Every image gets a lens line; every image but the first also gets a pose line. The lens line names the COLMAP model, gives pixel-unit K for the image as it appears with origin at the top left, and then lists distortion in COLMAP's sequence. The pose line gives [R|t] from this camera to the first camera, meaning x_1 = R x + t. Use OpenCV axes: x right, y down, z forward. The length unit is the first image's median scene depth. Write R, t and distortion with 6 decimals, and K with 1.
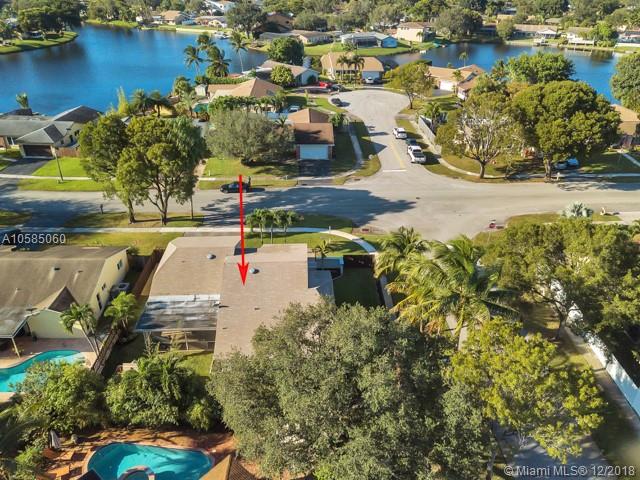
lens RADIAL K [[492.4, 0, 323.9], [0, 492.4, 241.5], [0, 0, 1]] dist [0.014607, -0.004646]
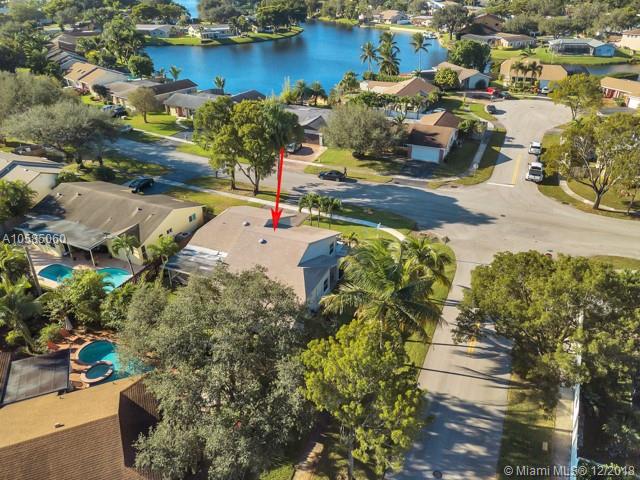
lens RADIAL K [[492.4, 0, 323.9], [0, 492.4, 241.5], [0, 0, 1]] dist [0.014607, -0.004646]
pose [[0.897699, 0.205229, -0.389894, 0.219499], [-0.205233, 0.977805, 0.042155, -0.008212], [0.389891, 0.042176, 0.919894, 0.007098]]
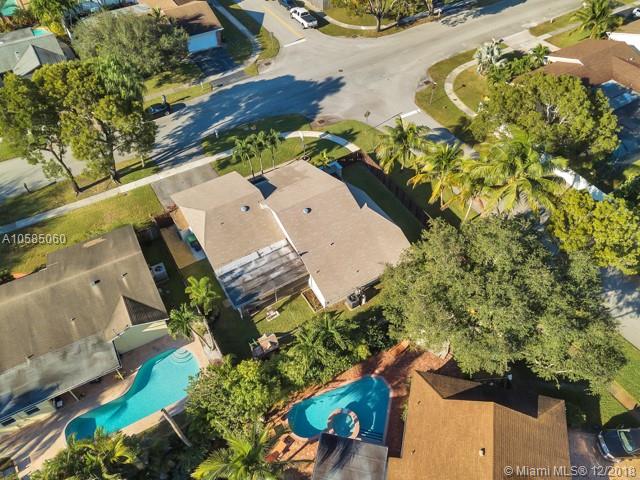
lens RADIAL K [[492.4, 0, 323.9], [0, 492.4, 241.5], [0, 0, 1]] dist [0.014607, -0.004646]
pose [[0.878124, -0.369618, 0.303778, -0.230311], [0.251537, 0.896778, 0.364031, -0.126472], [-0.406974, -0.243253, 0.880454, 0.034280]]
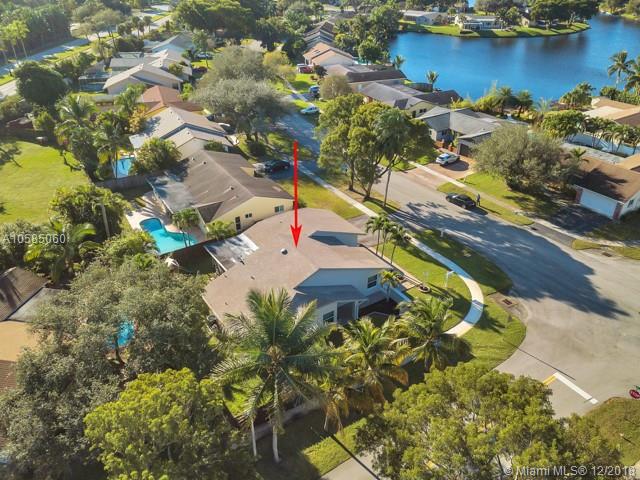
lens RADIAL K [[492.4, 0, 323.9], [0, 492.4, 241.5], [0, 0, 1]] dist [0.014607, -0.004646]
pose [[0.519442, 0.428657, -0.739211, 0.352312], [-0.416014, 0.882491, 0.219411, -0.118012], [0.746399, 0.193551, 0.636731, 0.194544]]
